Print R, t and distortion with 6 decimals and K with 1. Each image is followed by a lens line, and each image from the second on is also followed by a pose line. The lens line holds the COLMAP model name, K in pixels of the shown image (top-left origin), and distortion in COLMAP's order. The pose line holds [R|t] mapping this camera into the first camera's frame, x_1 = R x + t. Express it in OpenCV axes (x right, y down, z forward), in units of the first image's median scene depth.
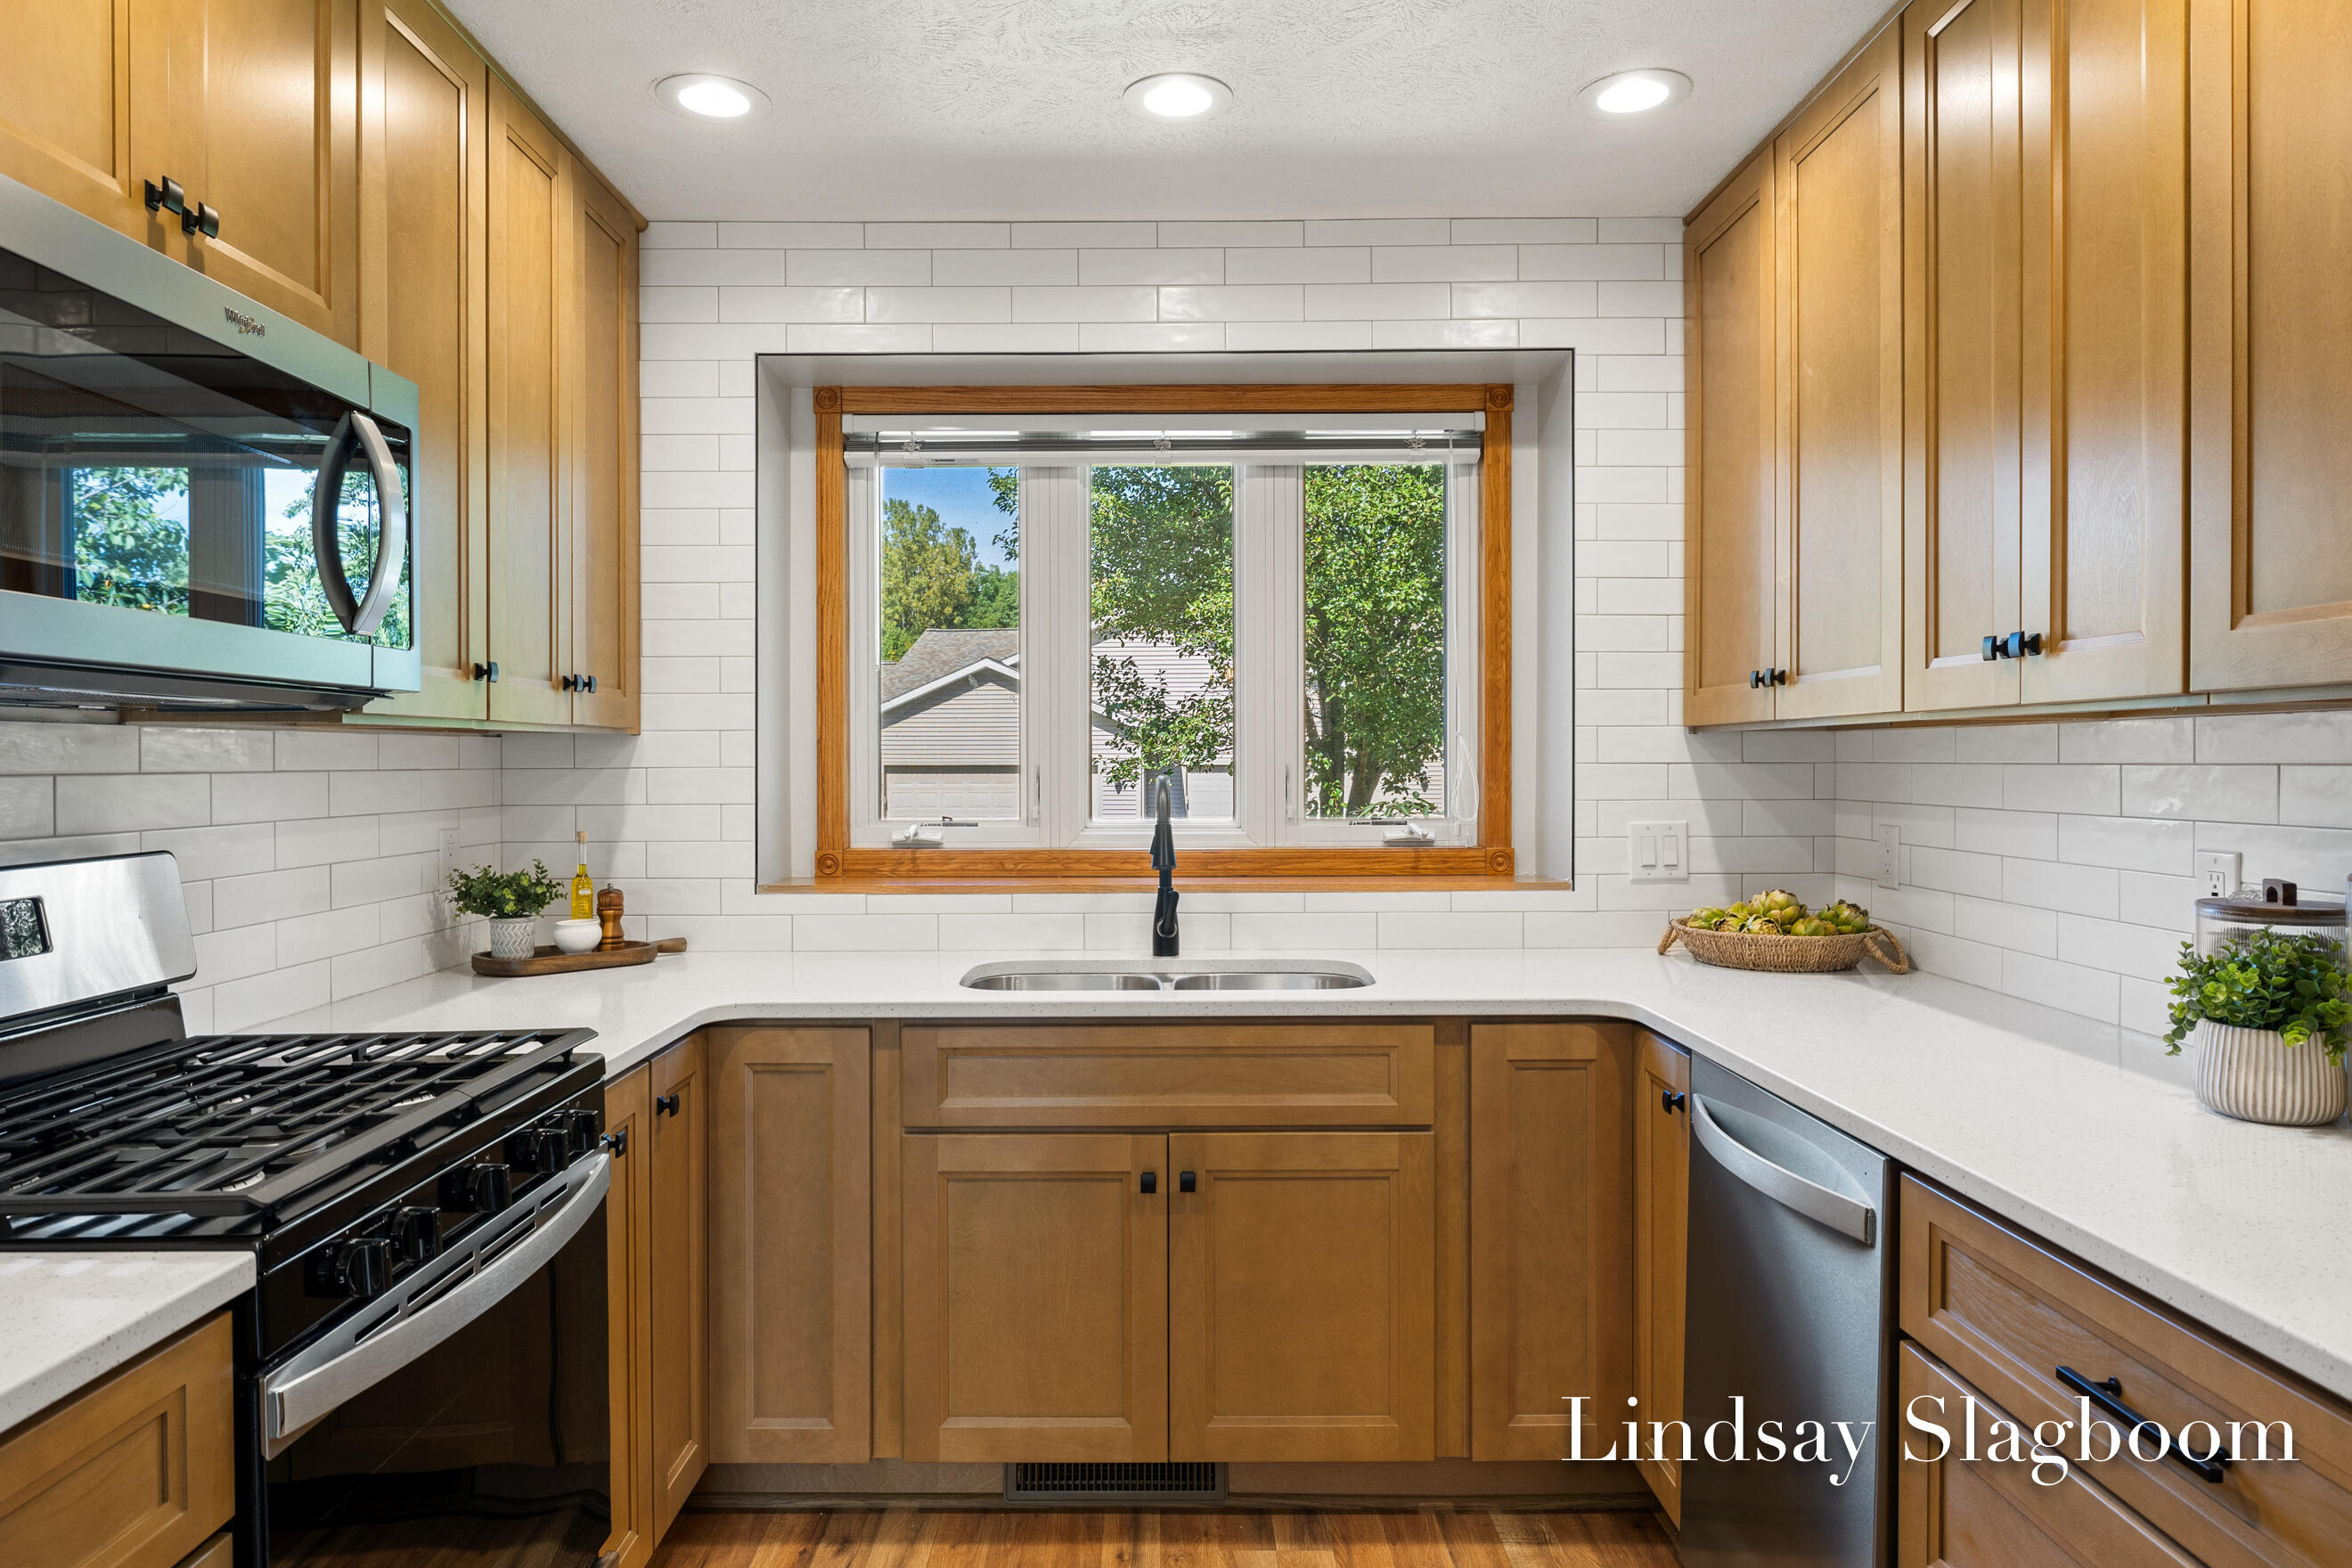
lens RADIAL K [[1502.2, 0, 1171.2], [0, 1502.2, 775.8], [0, 0, 1]] dist [-0.000362, -0.000030]
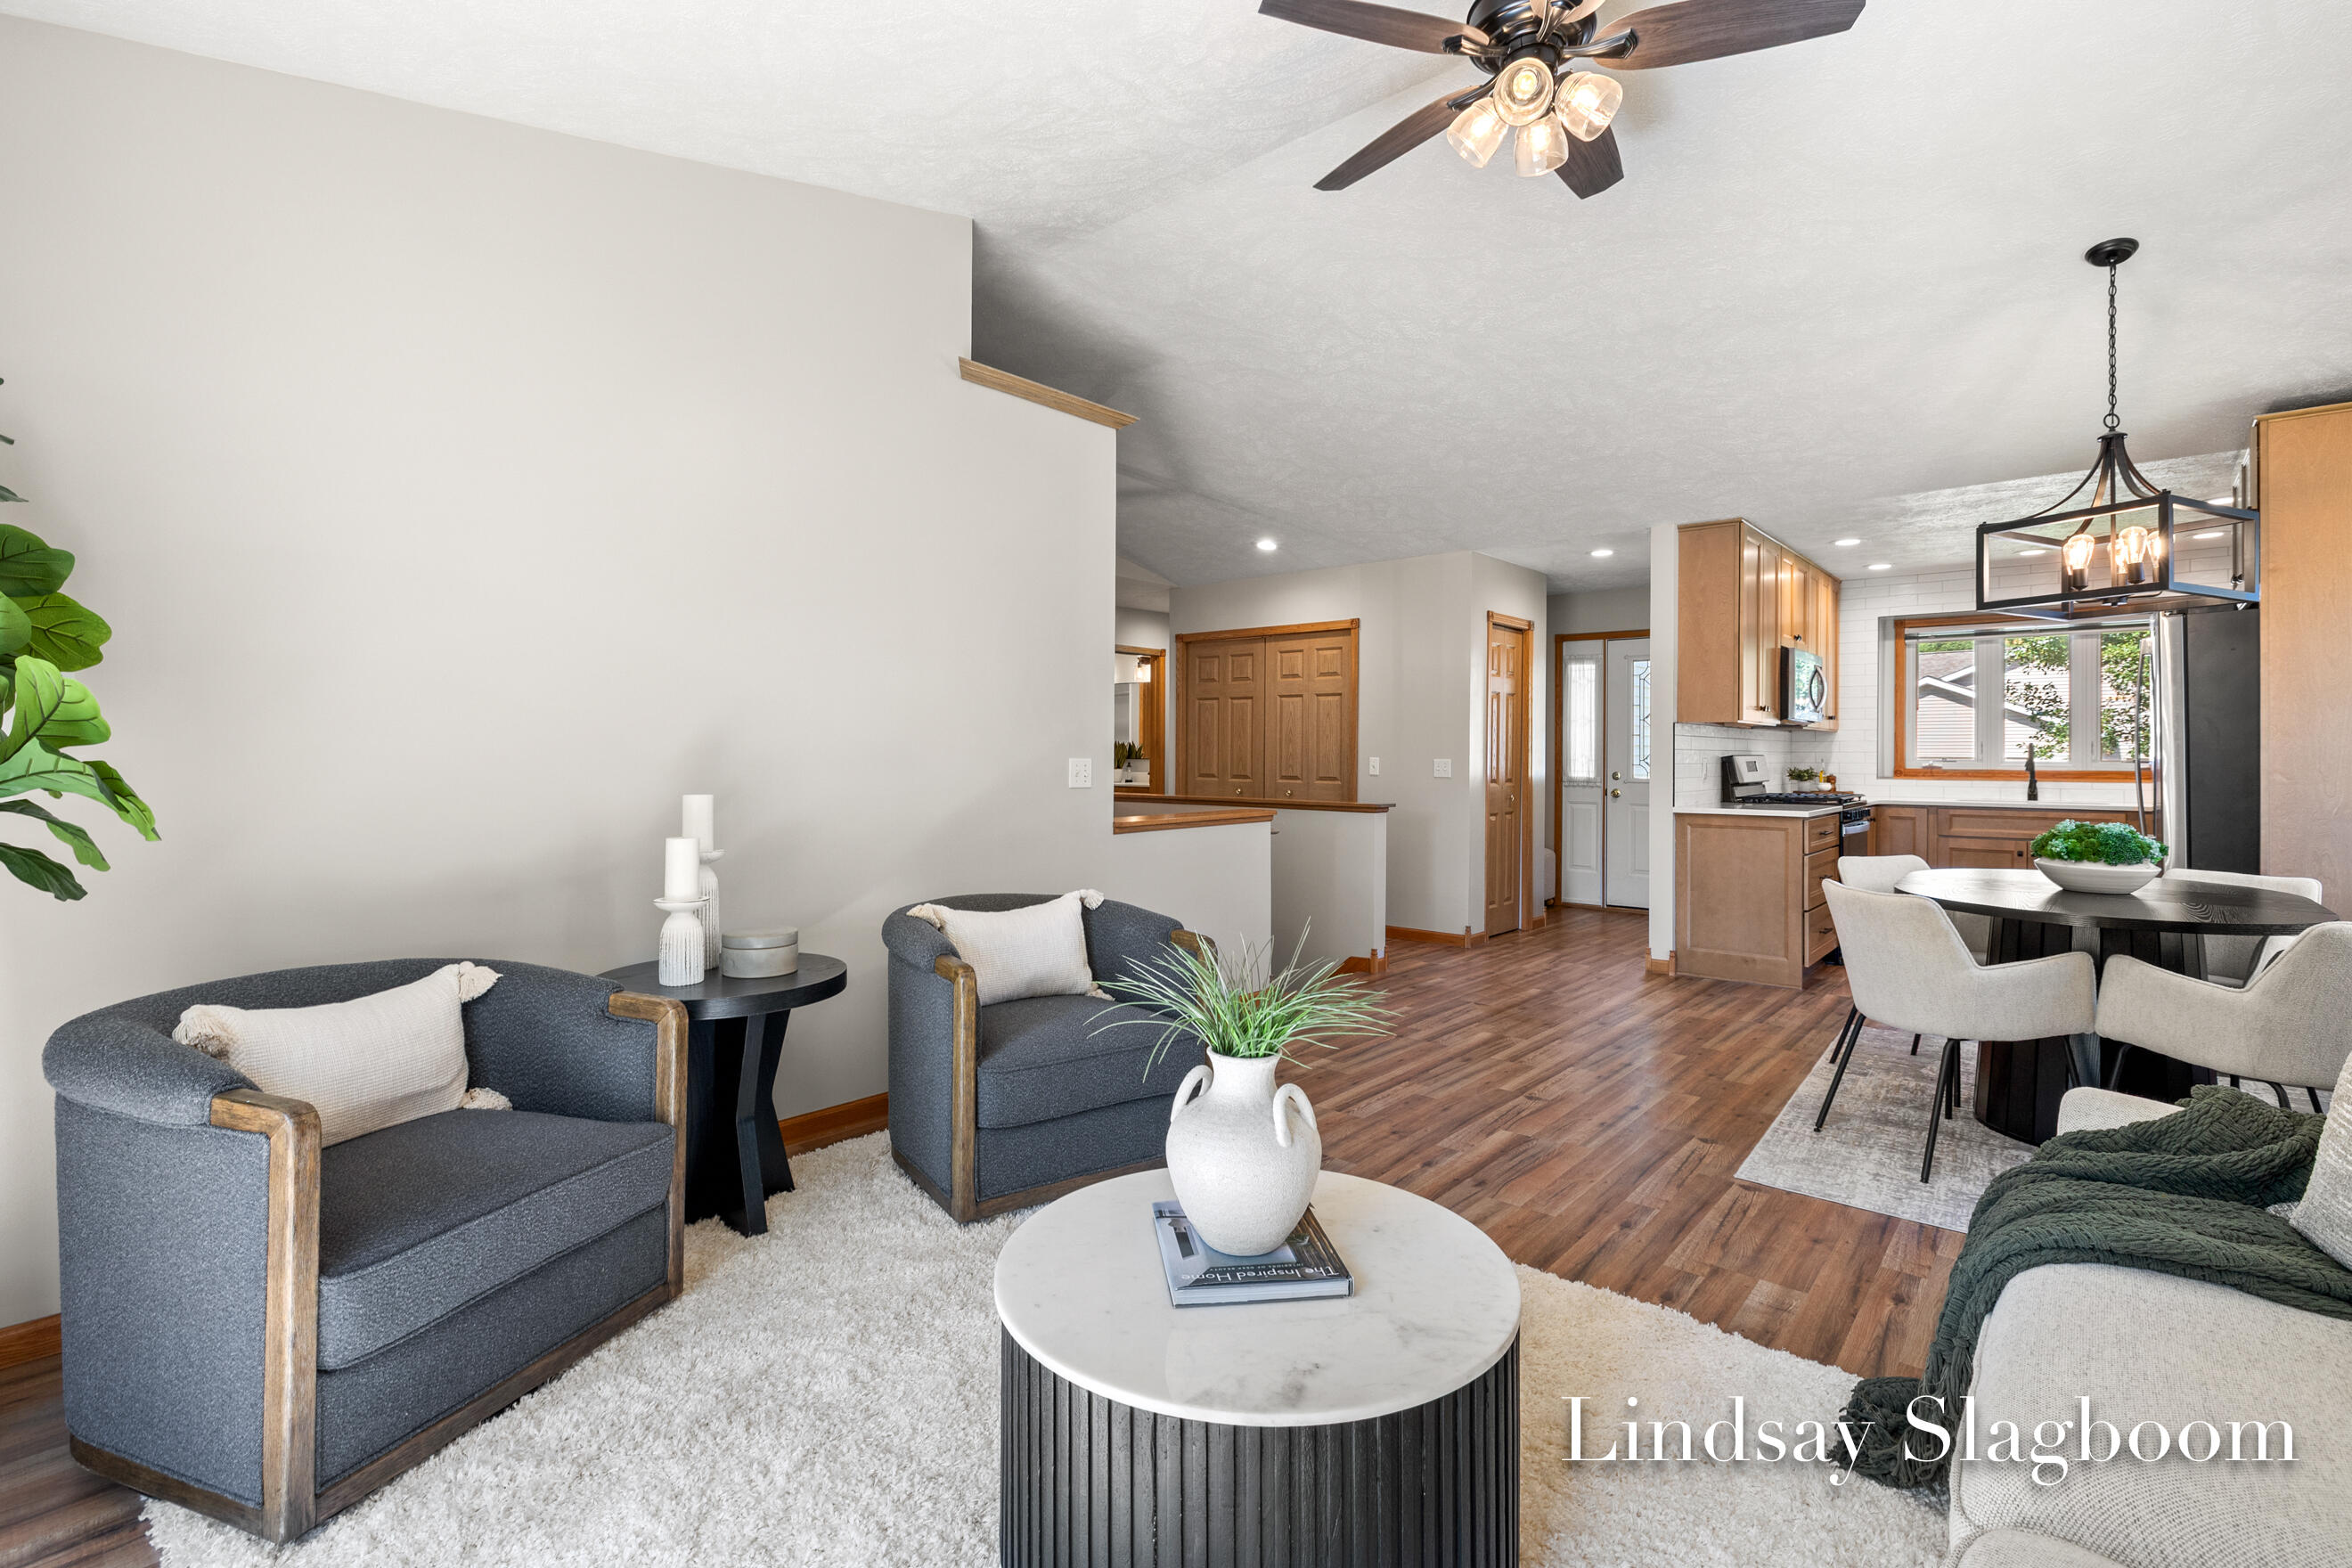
lens RADIAL K [[1072.5, 0, 1190.3], [0, 1072.5, 761.7], [0, 0, 1]] dist [-0.000756, -0.000060]
pose [[0.752492, 0.012628, -0.658480, 0.139505], [-0.014385, 0.999893, 0.002736, 0.052795], [0.658444, 0.007414, 0.752593, -1.719237]]
